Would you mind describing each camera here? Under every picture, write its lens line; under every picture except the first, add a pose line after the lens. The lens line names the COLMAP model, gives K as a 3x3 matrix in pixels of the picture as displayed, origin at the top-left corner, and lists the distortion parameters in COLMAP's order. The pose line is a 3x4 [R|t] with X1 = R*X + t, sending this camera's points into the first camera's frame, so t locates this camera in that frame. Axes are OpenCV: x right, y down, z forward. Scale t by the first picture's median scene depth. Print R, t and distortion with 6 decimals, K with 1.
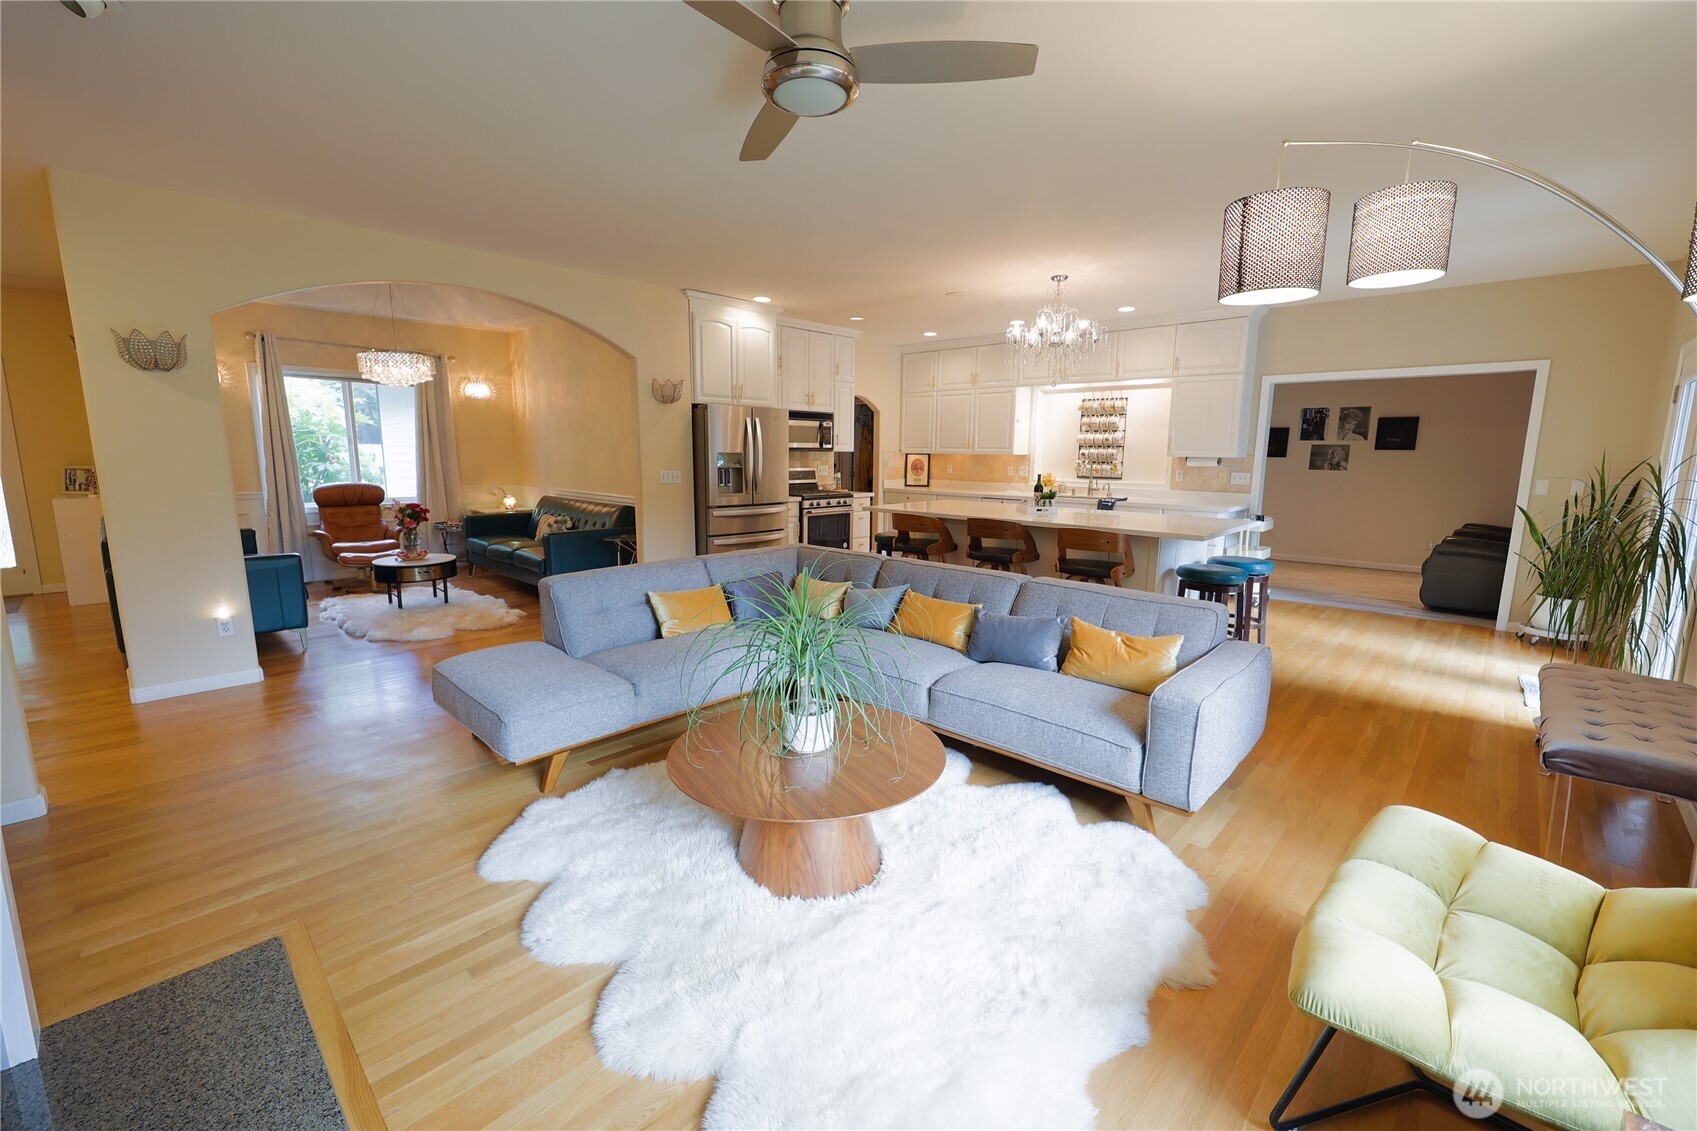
lens RADIAL K [[695.7, 0, 848.5], [0, 695.7, 565.5], [0, 0, 1]] dist [0.000019, -0.000143]
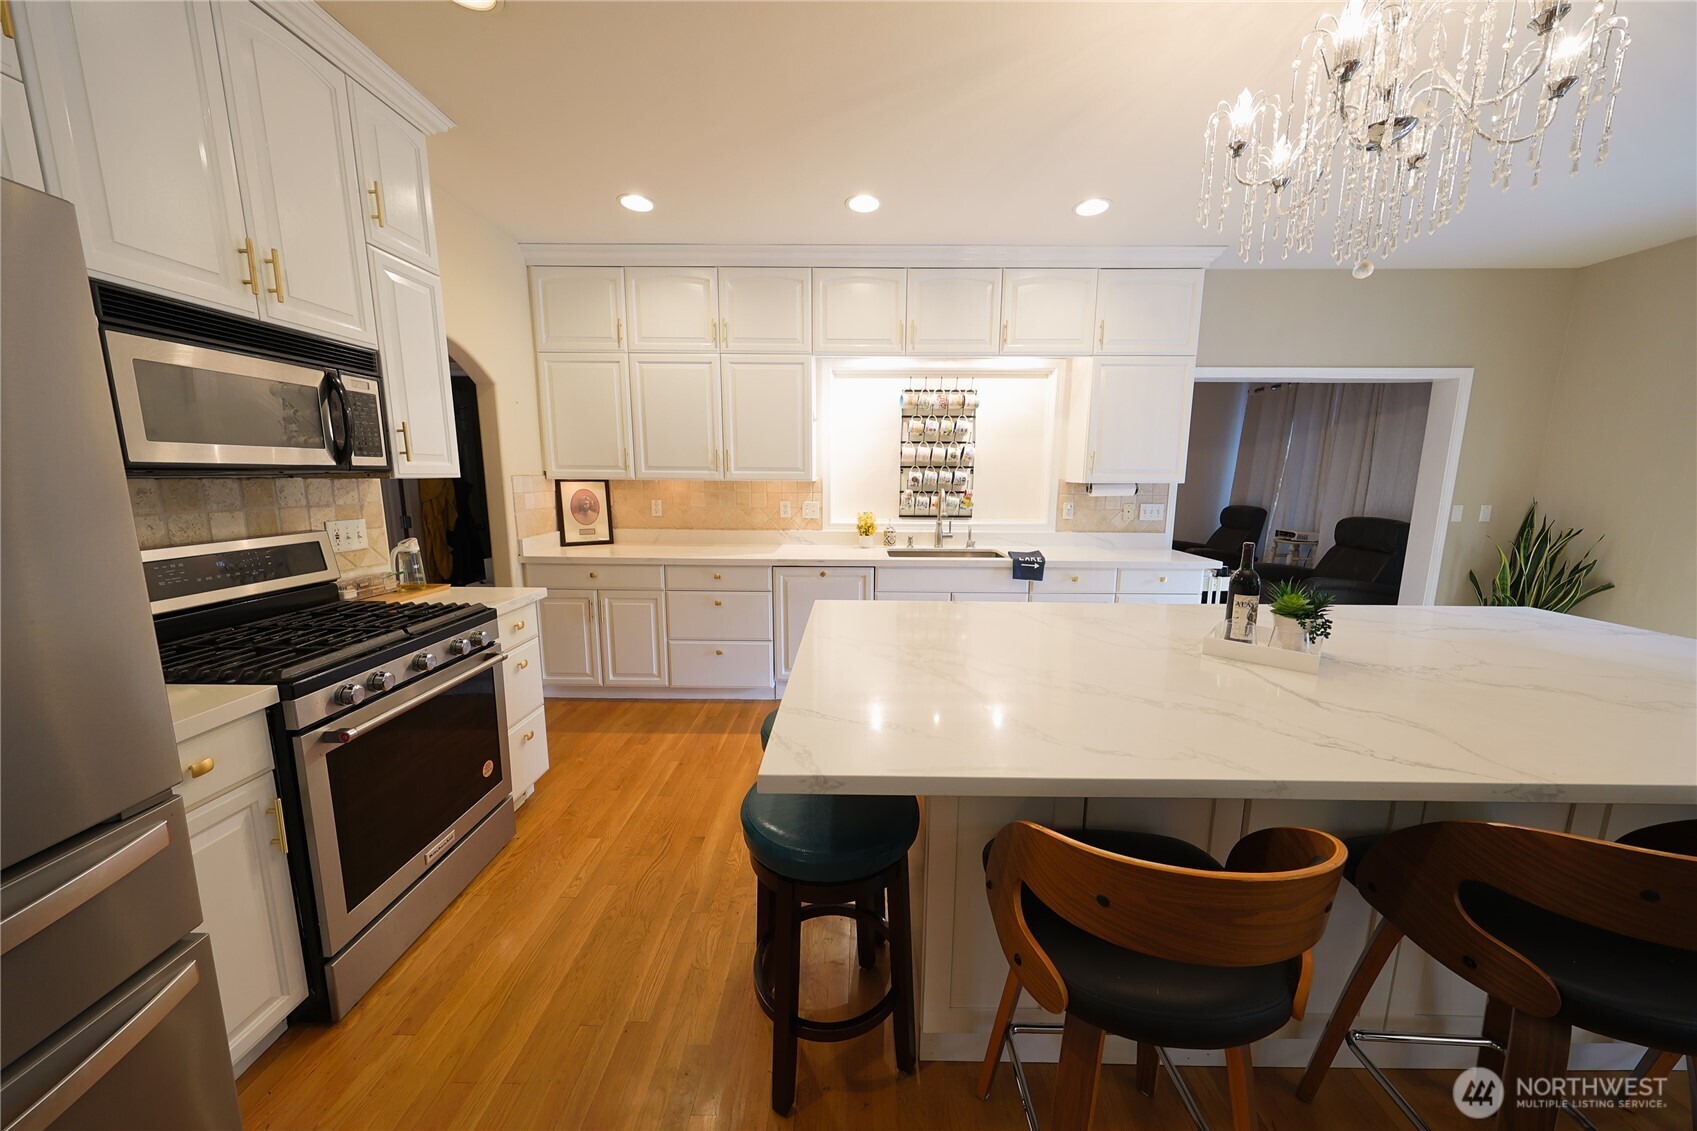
lens RADIAL K [[565.0, 0, 854.1], [0, 565.0, 562.9], [0, 0, 1]] dist [0.008697, -0.000018]
pose [[0.729433, -0.109683, 0.675201, -0.047984], [0.111945, 0.992895, 0.040355, -0.115139], [-0.674830, 0.046149, 0.736529, 0.684754]]
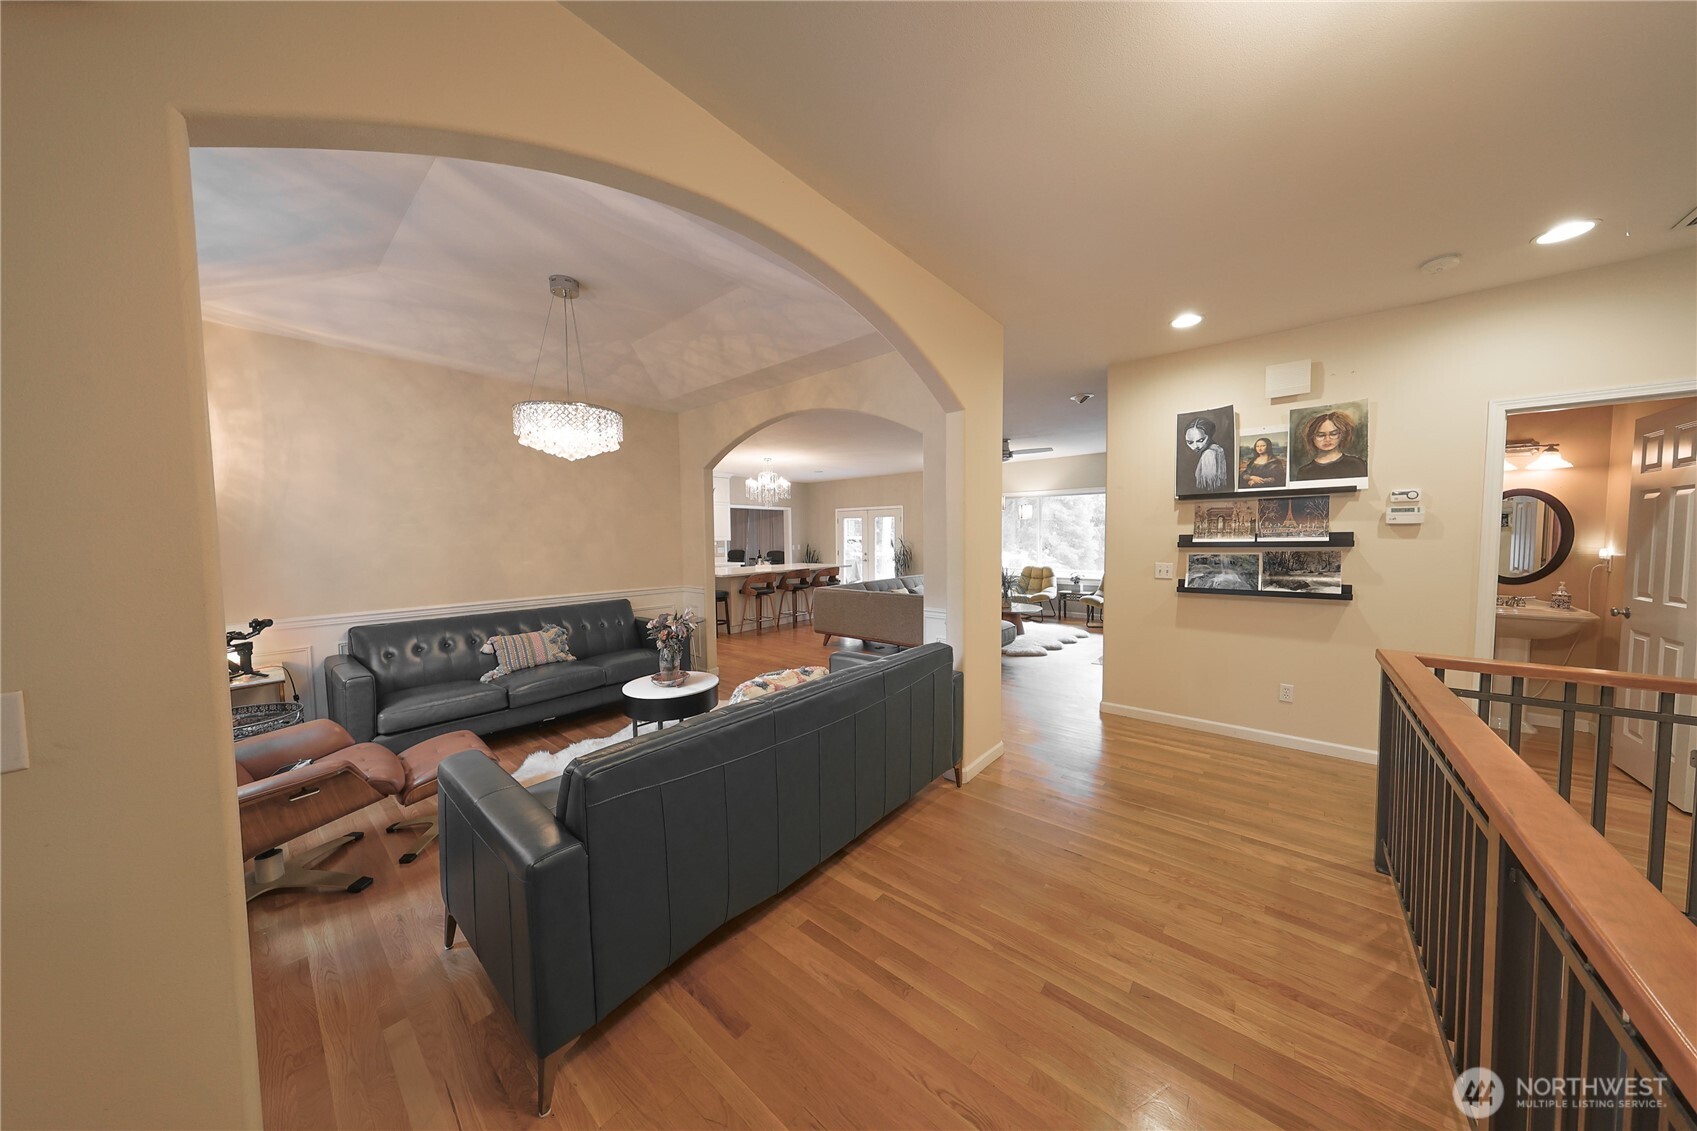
lens RADIAL K [[523.8, 0, 848.4], [0, 523.8, 561.5], [0, 0, 1]] dist [-0.000625, -0.000046]
pose [[-0.058357, -0.057044, 0.996665, -0.947761], [0.174376, 0.982435, 0.066440, -0.113253], [-0.982948, 0.177671, -0.047385, 0.610922]]
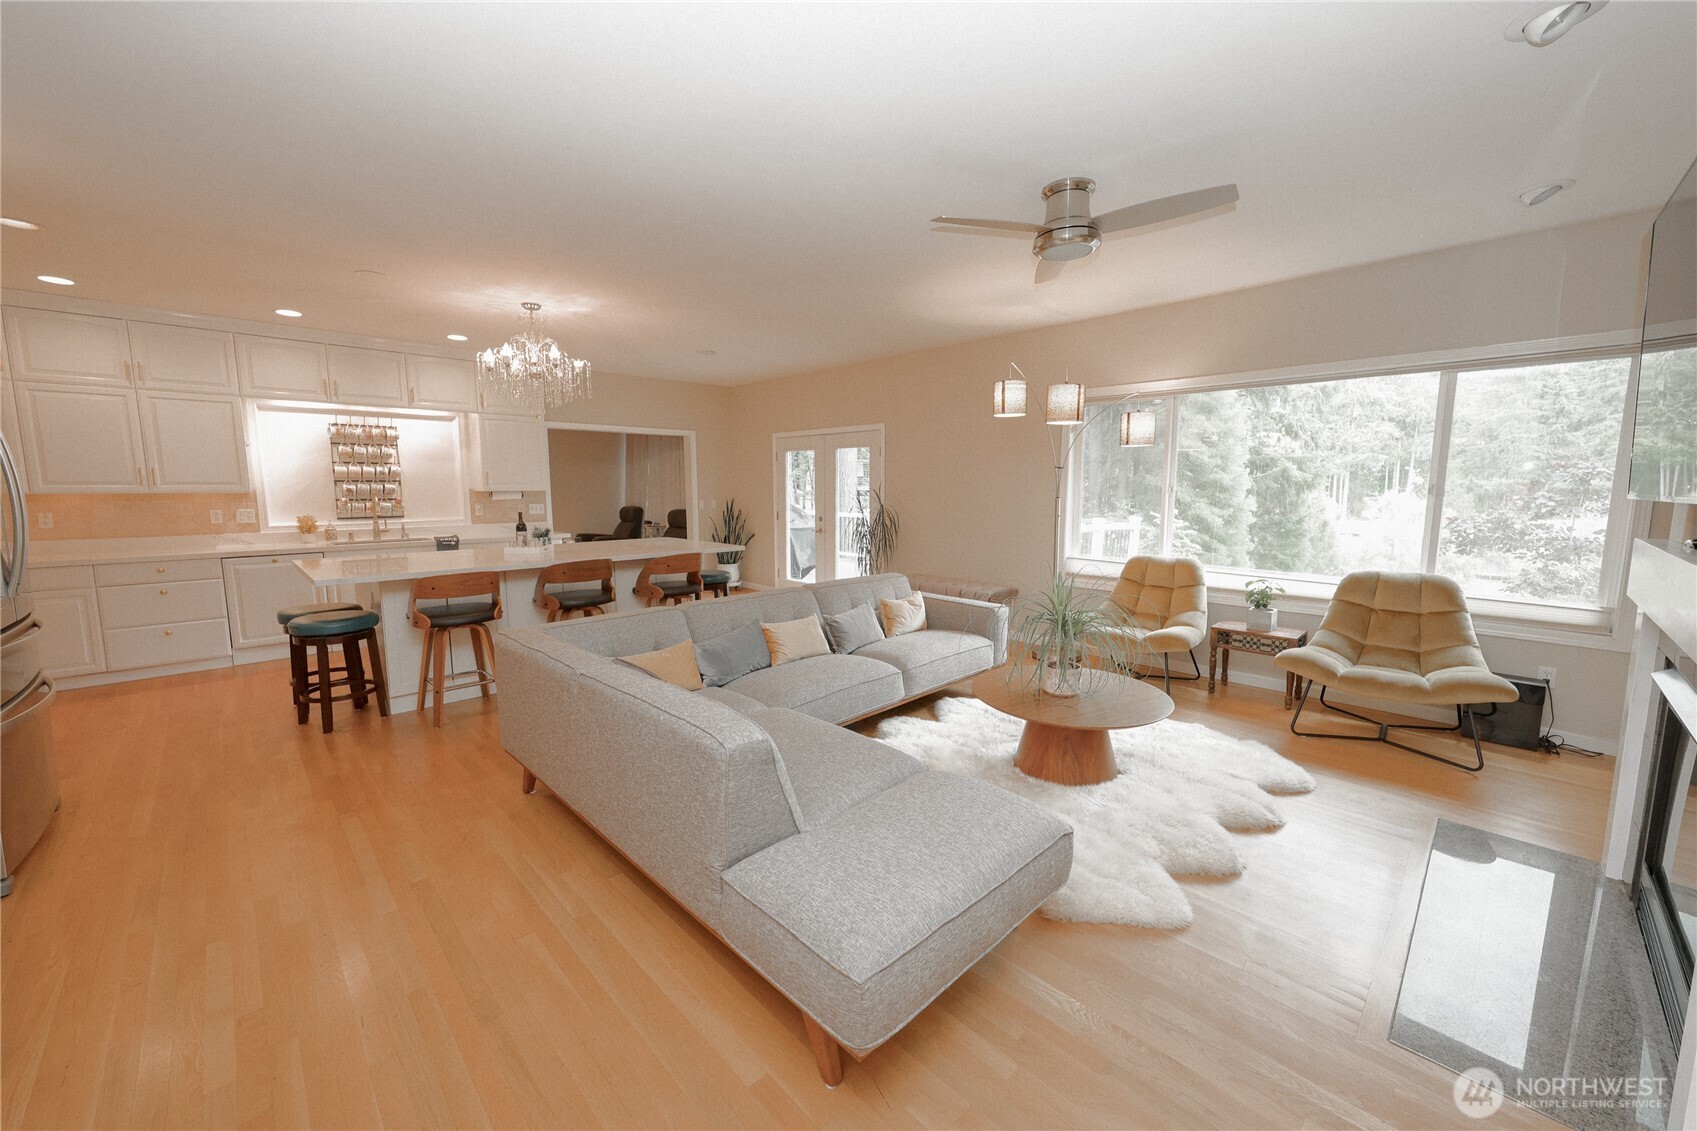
lens RADIAL K [[647.5, 0, 848.5], [0, 647.5, 565.5], [0, 0, 1]] dist [0.004050, 0.000169]
pose [[0.038544, -0.131752, 0.990533, -0.418513], [0.166015, 0.978338, 0.123670, -0.071466], [-0.985370, 0.159676, 0.059581, 0.395154]]
